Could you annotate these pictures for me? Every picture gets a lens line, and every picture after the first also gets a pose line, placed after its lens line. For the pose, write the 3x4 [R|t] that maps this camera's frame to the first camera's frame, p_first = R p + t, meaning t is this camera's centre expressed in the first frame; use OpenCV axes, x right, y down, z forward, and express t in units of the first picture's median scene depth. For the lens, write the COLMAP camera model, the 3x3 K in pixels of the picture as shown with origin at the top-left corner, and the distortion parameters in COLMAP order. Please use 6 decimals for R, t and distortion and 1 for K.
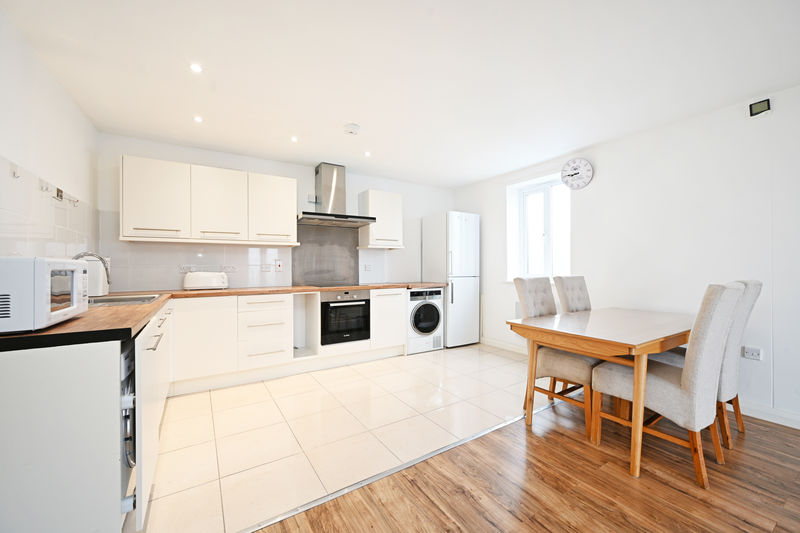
lens RADIAL K [[313.8, 0, 397.5], [0, 313.8, 266.0], [0, 0, 1]] dist [-0.001361, -0.000636]
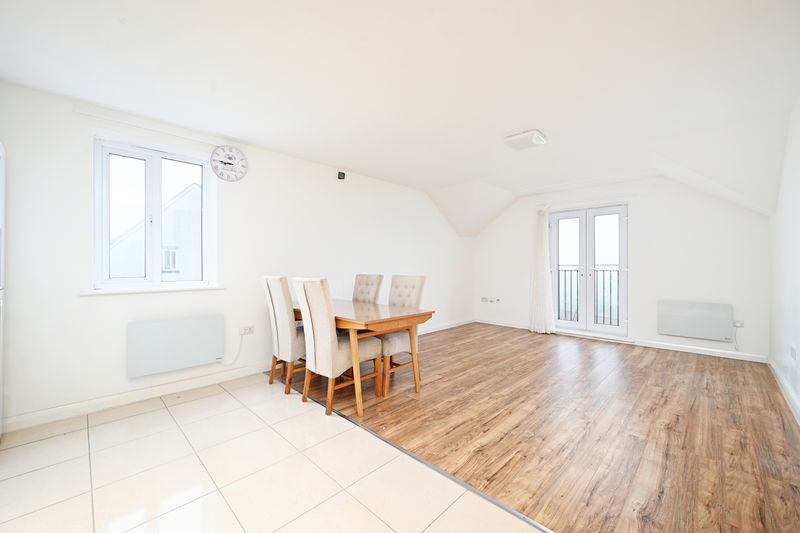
lens RADIAL K [[313.8, 0, 399.7], [0, 313.8, 266.4], [0, 0, 1]] dist [-0.001361, -0.000636]
pose [[-0.229571, 0.002040, 0.973290, -0.436968], [-0.001928, 0.999995, -0.002551, 0.002542], [-0.973290, -0.002462, -0.229566, 0.762434]]
